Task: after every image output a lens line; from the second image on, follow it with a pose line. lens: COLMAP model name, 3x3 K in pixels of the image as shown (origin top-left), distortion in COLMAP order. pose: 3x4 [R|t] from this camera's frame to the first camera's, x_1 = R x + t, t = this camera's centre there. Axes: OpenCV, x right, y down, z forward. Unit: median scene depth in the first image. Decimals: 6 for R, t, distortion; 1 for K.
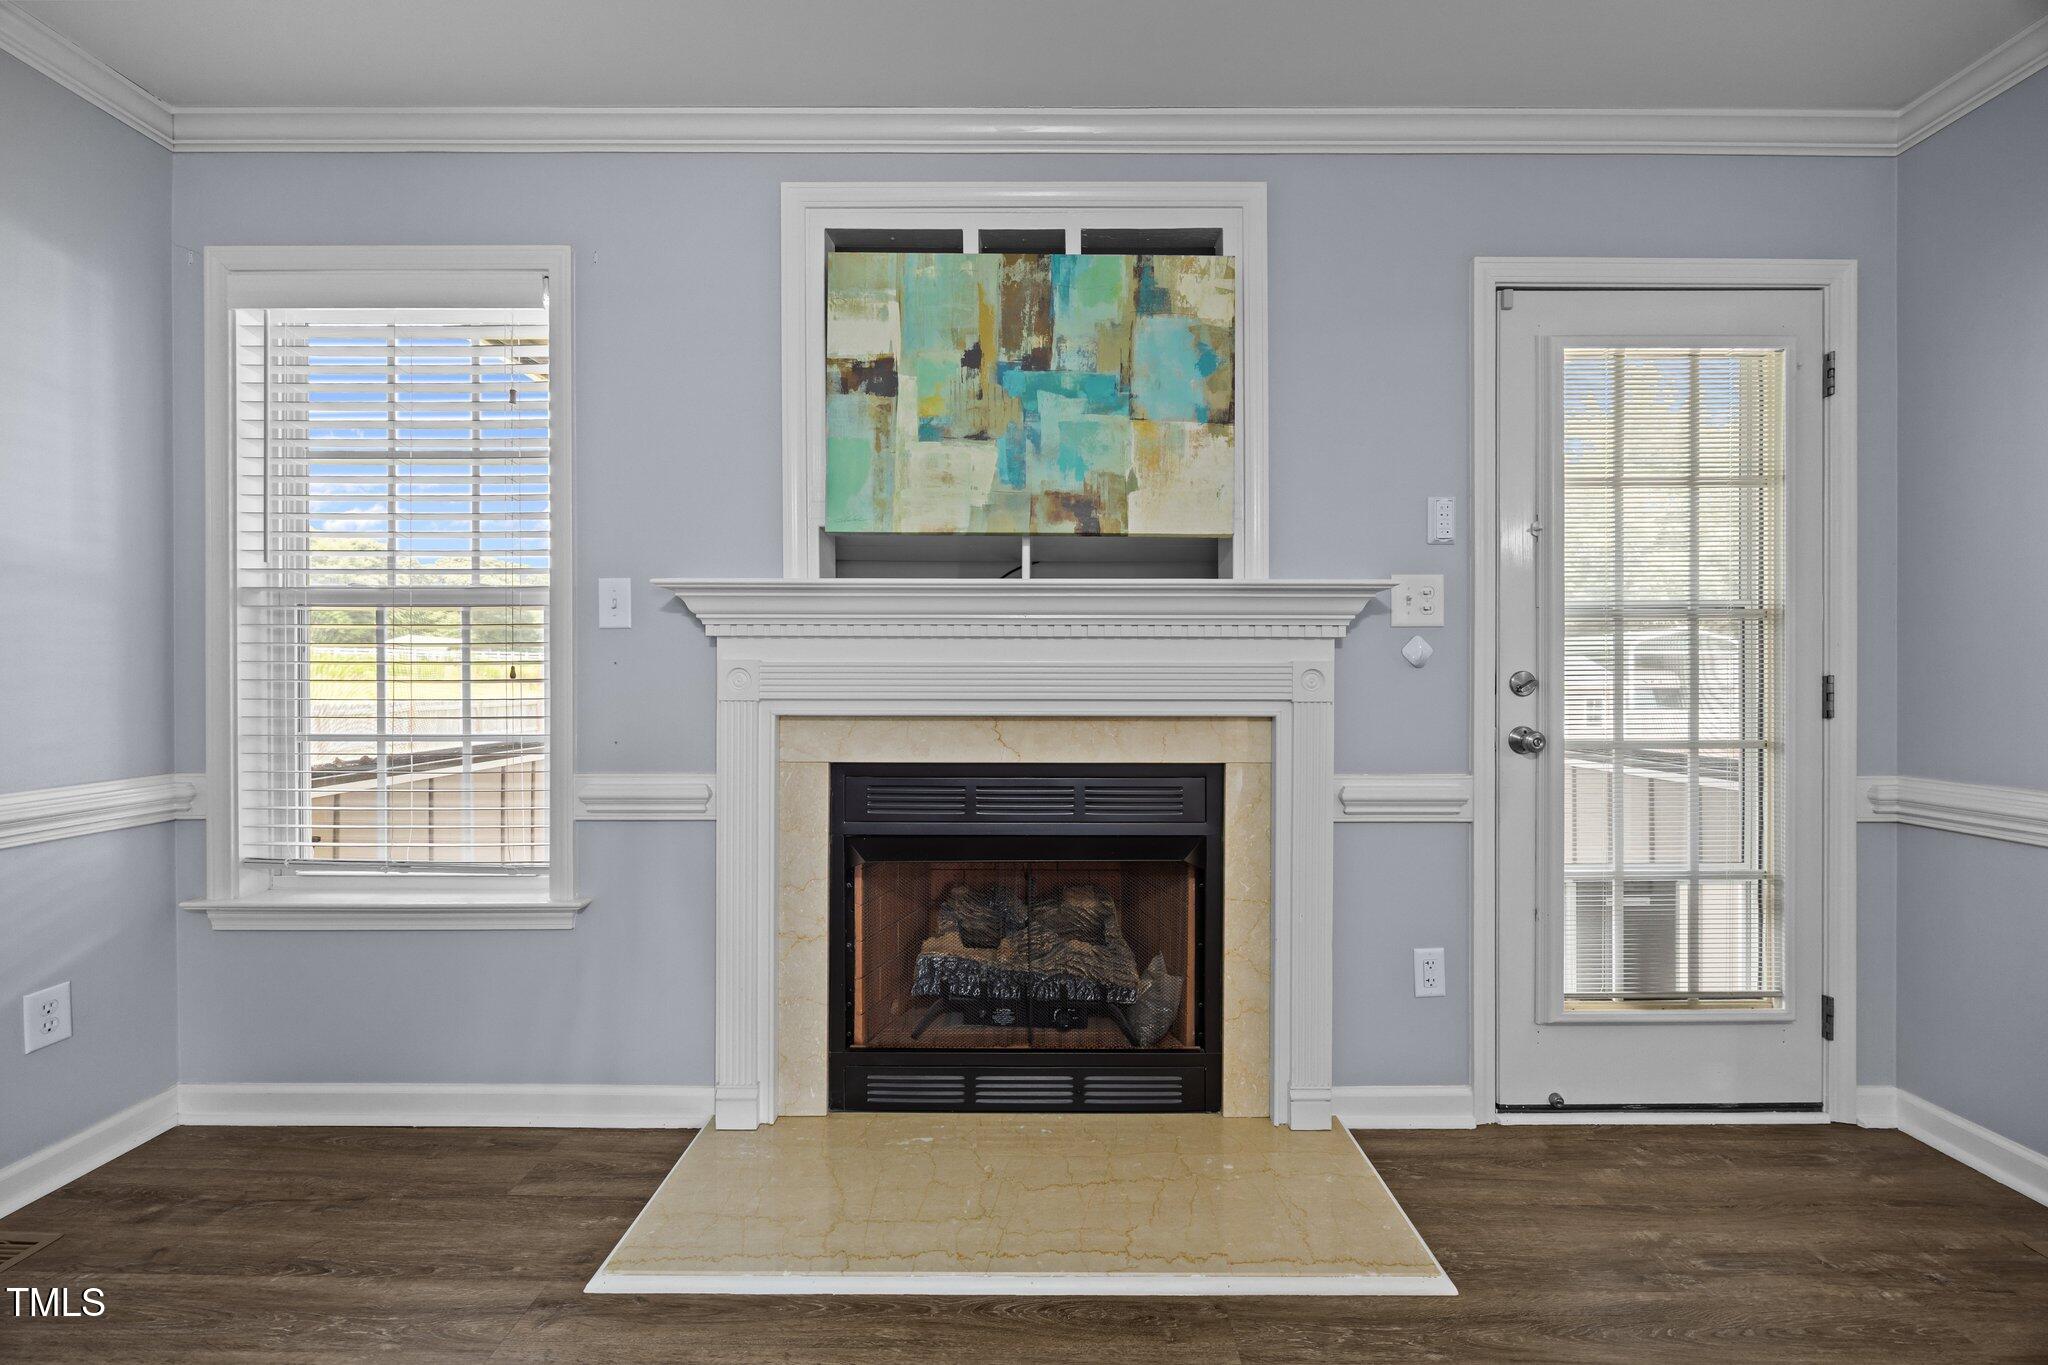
lens RADIAL K [[785.3, 0, 1026.8], [0, 785.3, 678.5], [0, 0, 1]] dist [-0.004752, 0.000987]
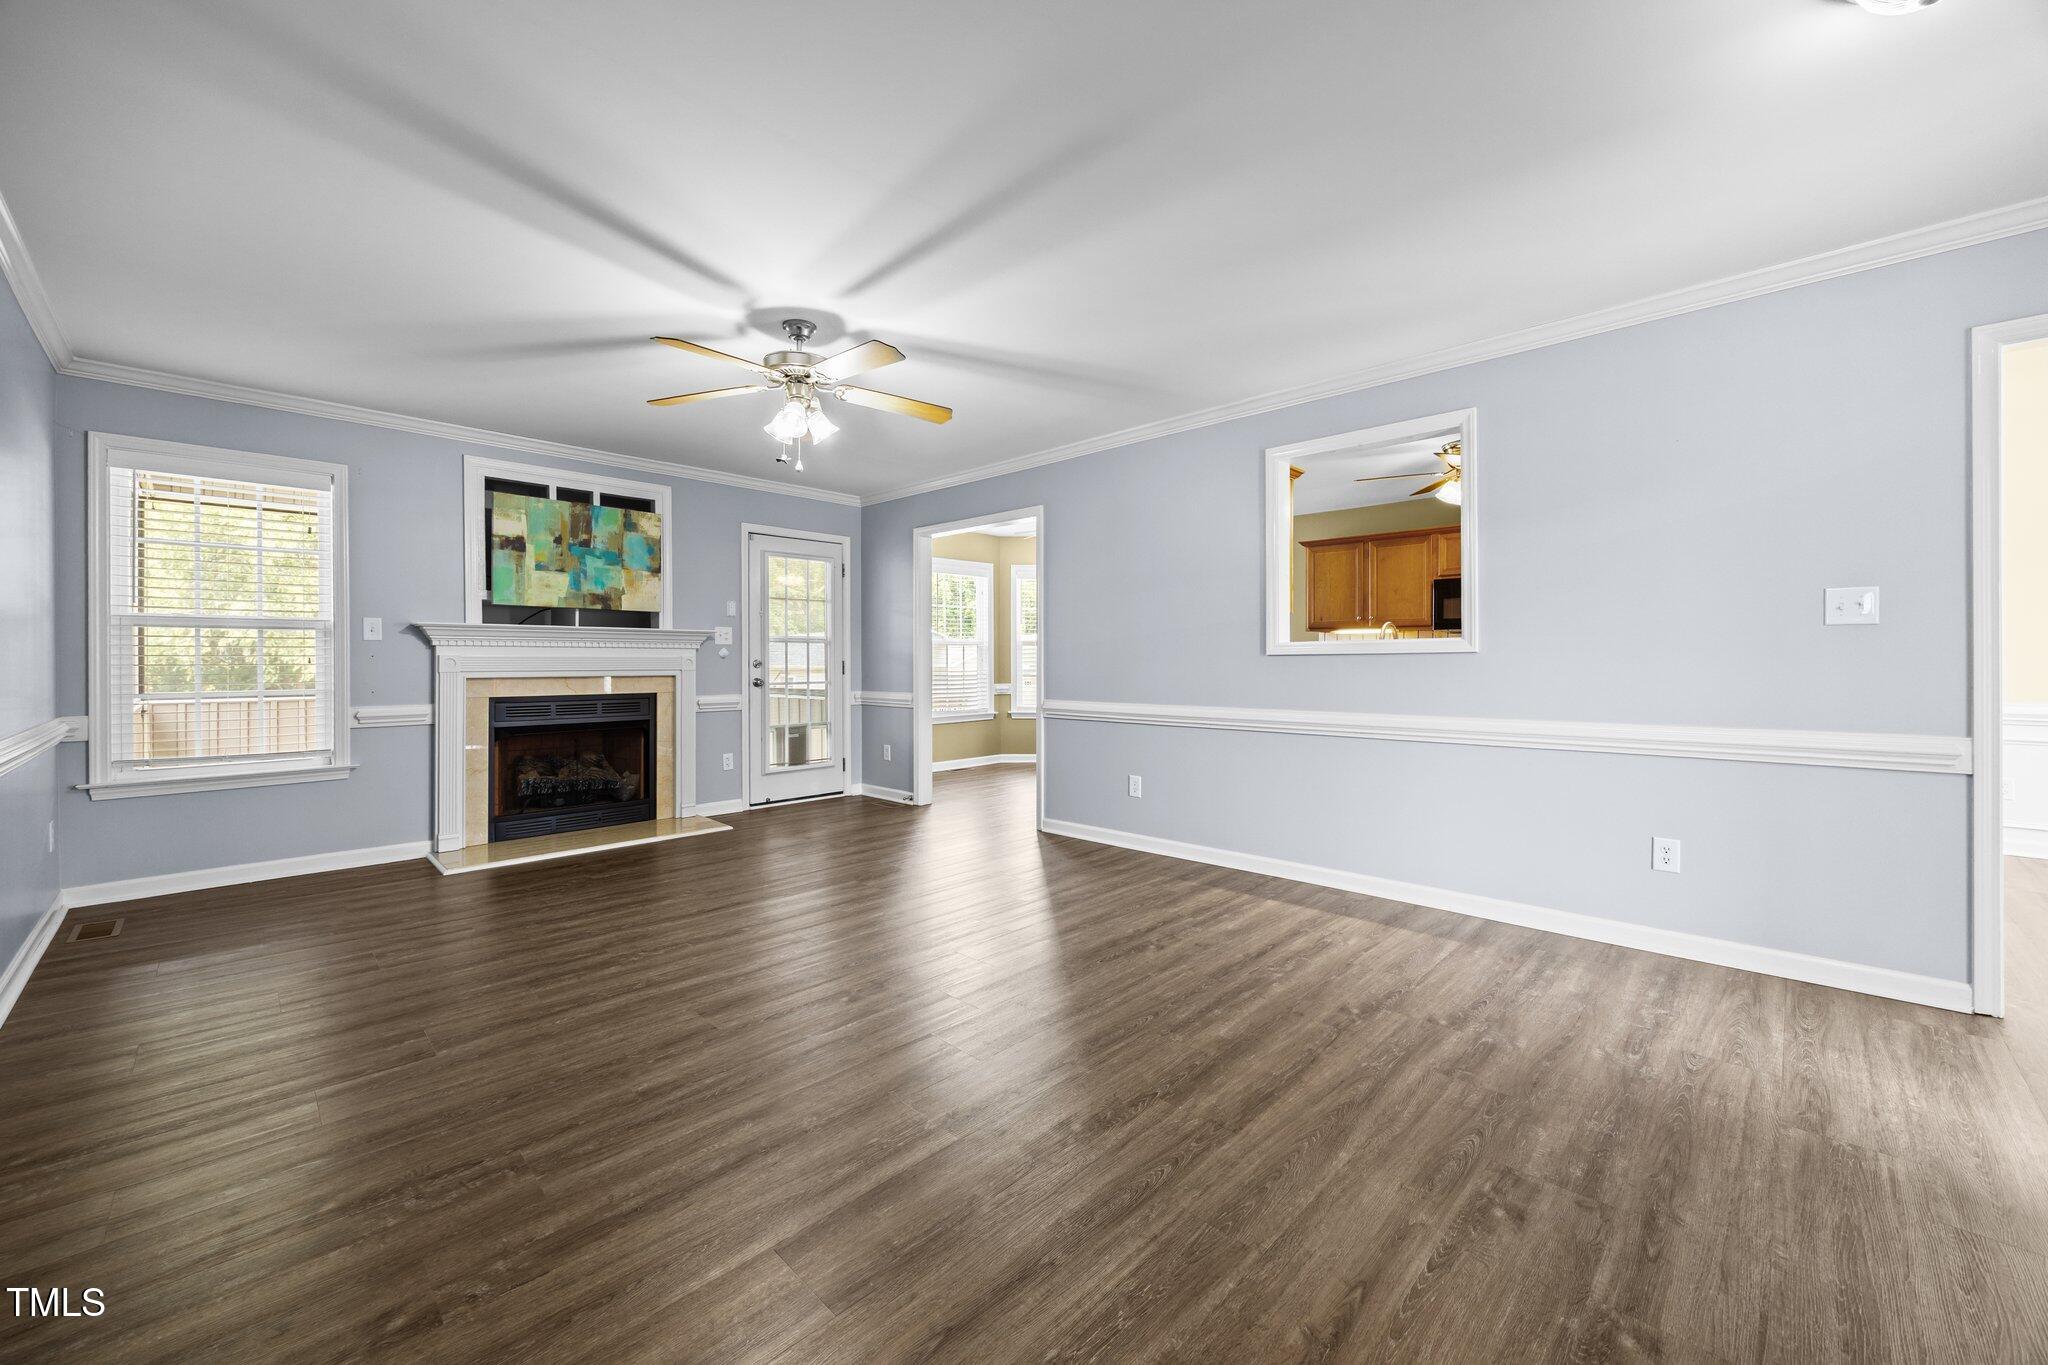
lens RADIAL K [[785.3, 0, 1040.1], [0, 785.3, 667.5], [0, 0, 1]] dist [-0.004752, 0.000987]
pose [[0.671123, -0.006947, 0.741313, -0.915028], [0.001421, 0.999966, 0.008084, -0.003317], [-0.741345, -0.004372, 0.671110, -1.912307]]
